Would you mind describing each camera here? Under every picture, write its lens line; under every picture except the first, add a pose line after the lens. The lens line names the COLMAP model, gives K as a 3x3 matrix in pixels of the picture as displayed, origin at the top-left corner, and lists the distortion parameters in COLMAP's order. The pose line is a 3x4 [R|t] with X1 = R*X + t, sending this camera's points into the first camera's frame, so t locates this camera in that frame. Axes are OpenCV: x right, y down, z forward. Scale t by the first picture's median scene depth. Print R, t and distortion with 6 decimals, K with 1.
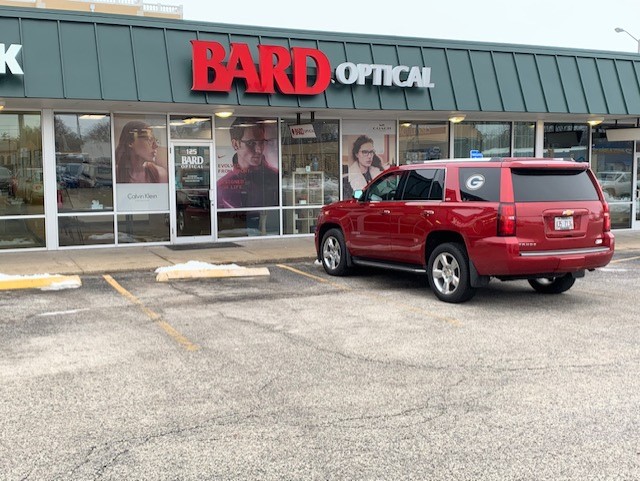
lens RADIAL K [[850.5, 0, 349.1], [0, 850.5, 237.5], [0, 0, 1]] dist [0.206787, -0.643884]
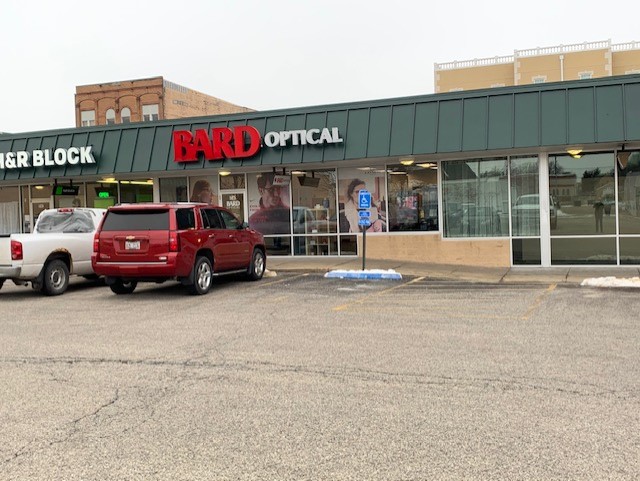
lens RADIAL K [[850.5, 0, 349.1], [0, 850.5, 237.5], [0, 0, 1]] dist [0.206787, -0.643884]
pose [[0.611260, 0.009378, -0.791375, 1.135213], [-0.036454, 0.999202, -0.016316, -0.012798], [0.790590, 0.038822, 0.611114, 0.243675]]
